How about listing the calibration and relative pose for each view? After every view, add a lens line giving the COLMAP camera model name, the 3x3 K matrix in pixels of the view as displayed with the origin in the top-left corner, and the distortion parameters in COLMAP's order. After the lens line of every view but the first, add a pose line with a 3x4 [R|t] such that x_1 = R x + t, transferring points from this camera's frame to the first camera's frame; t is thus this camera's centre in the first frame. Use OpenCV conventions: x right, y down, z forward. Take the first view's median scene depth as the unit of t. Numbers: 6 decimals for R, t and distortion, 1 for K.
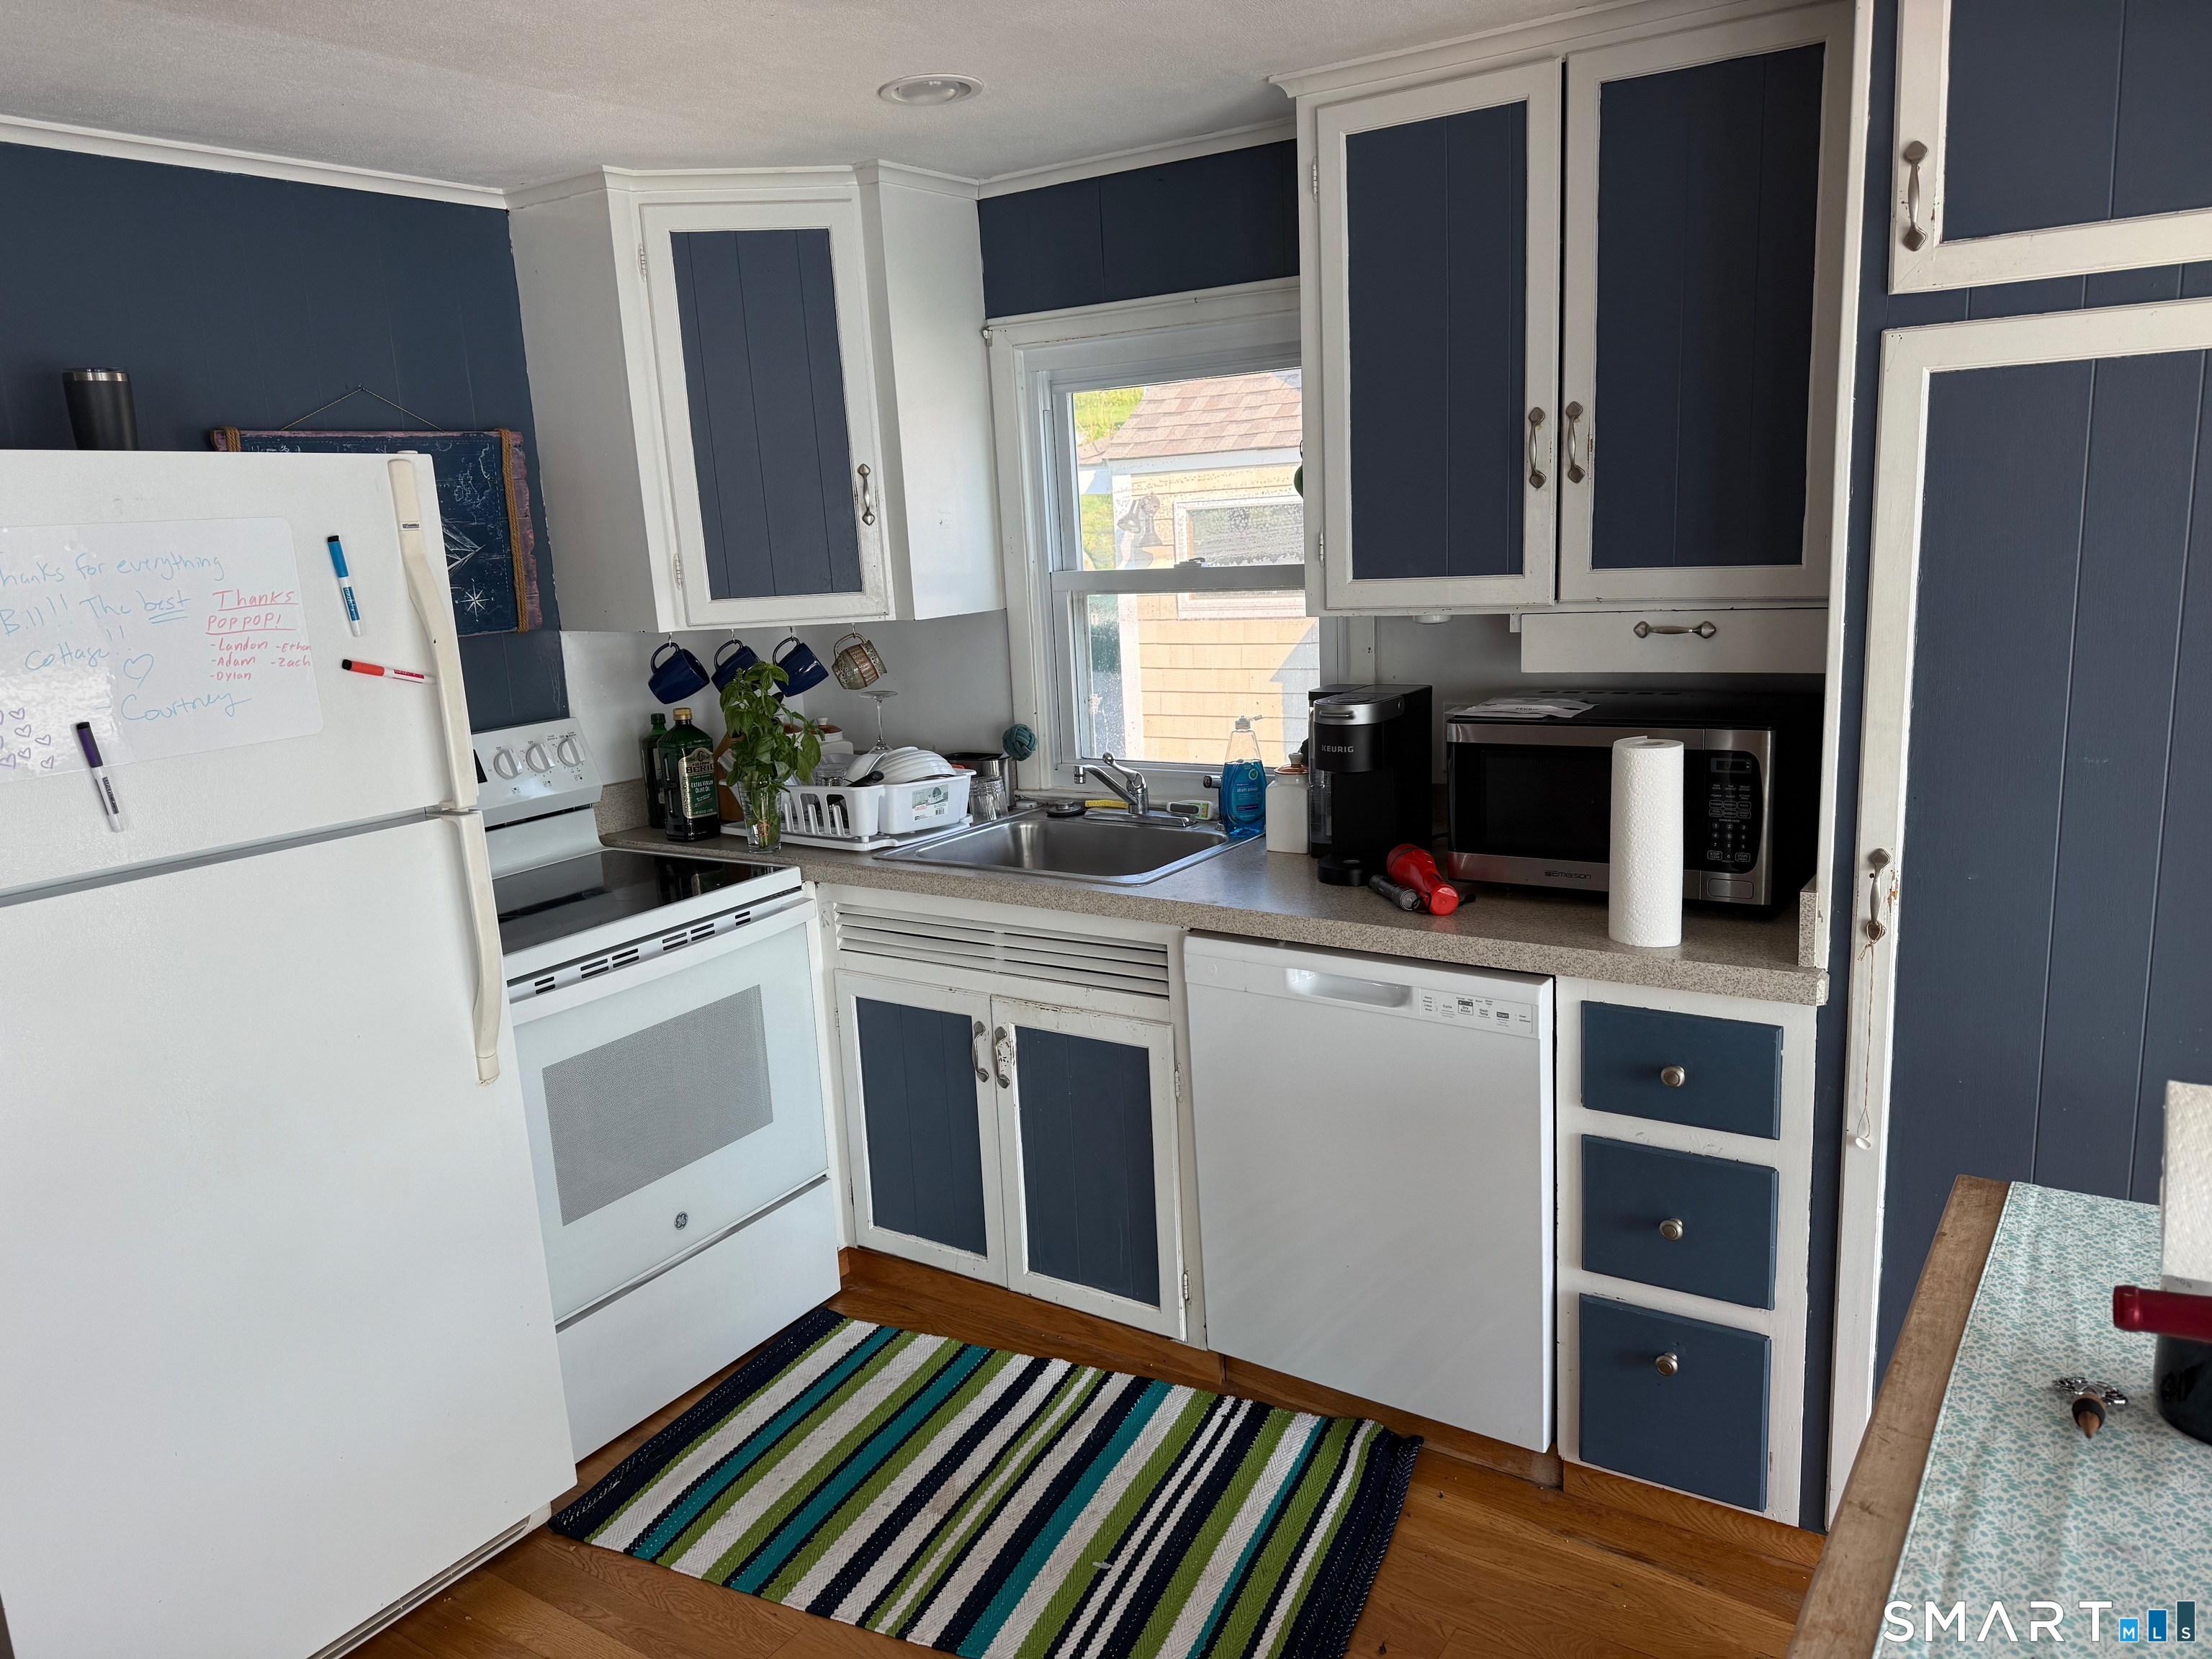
lens RADIAL K [[1515.9, 0, 1110.8], [0, 1515.9, 845.1], [0, 0, 1]] dist [-0.002503, -0.001201]
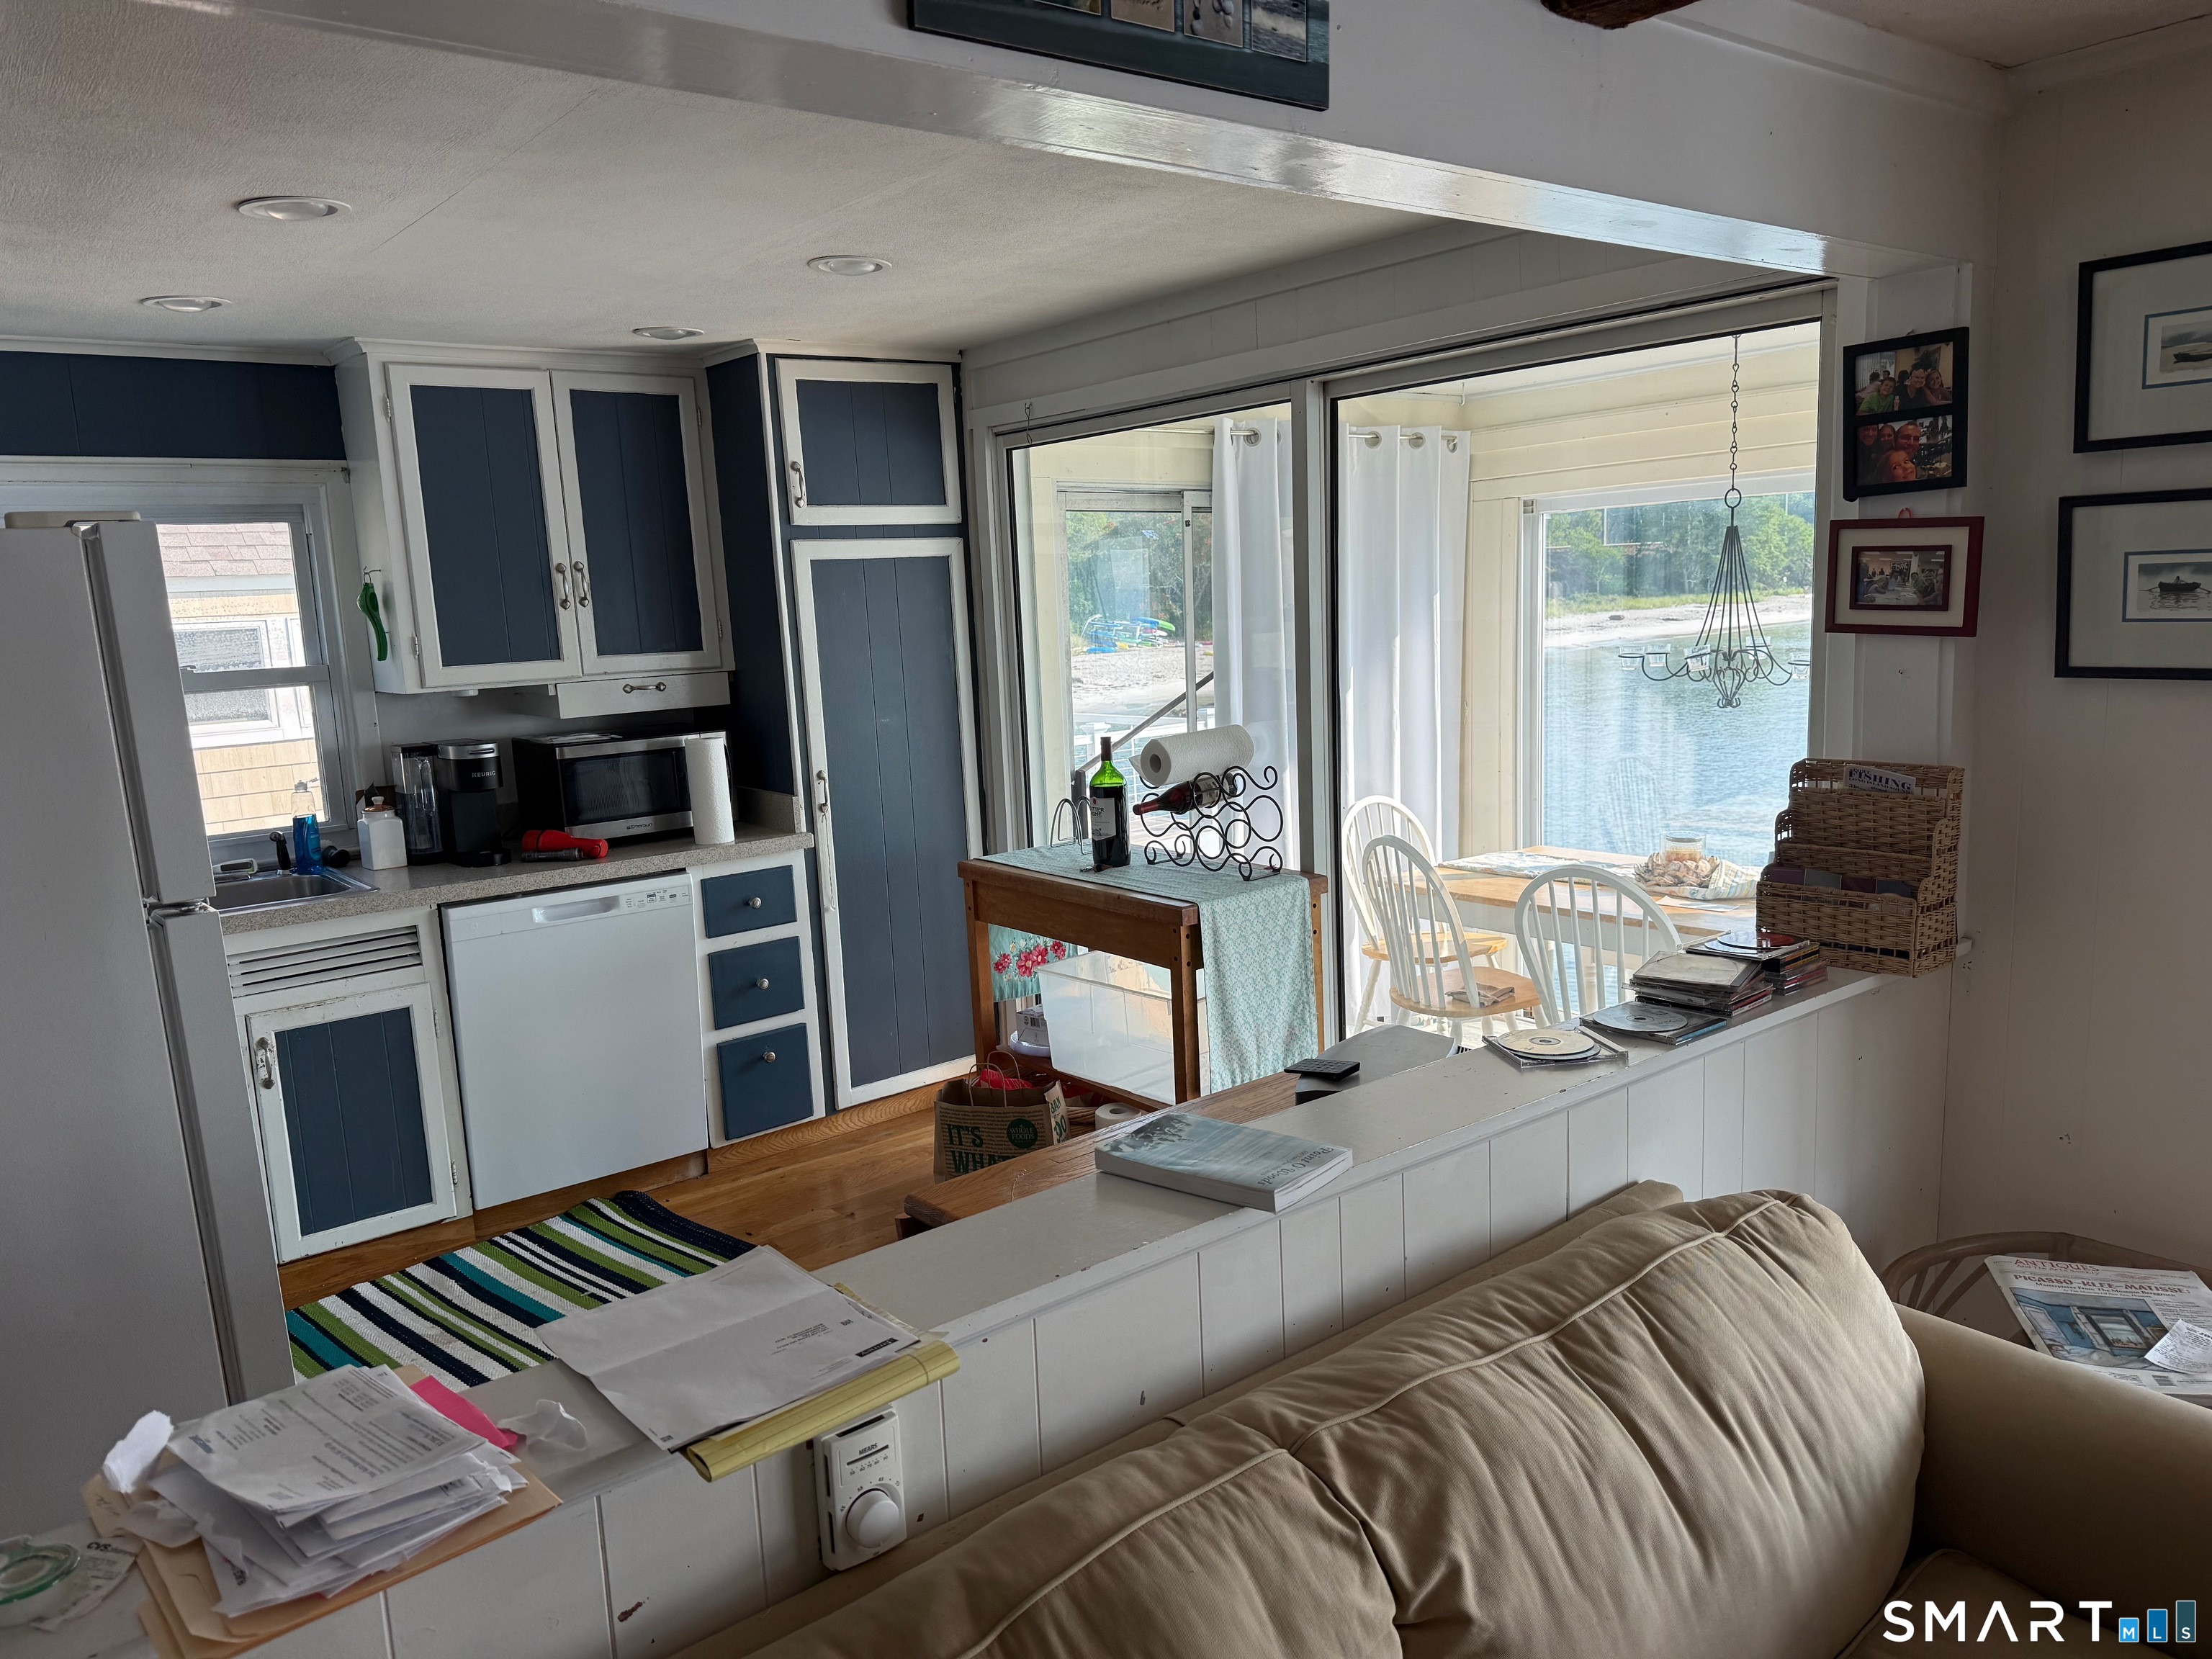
lens RADIAL K [[1515.9, 0, 1110.8], [0, 1515.9, 845.1], [0, 0, 1]] dist [-0.002503, -0.001201]
pose [[0.305975, -0.127937, 0.943404, -1.226706], [0.224570, 0.972666, 0.059070, 0.061851], [-0.925174, 0.193787, 0.326343, -0.075748]]
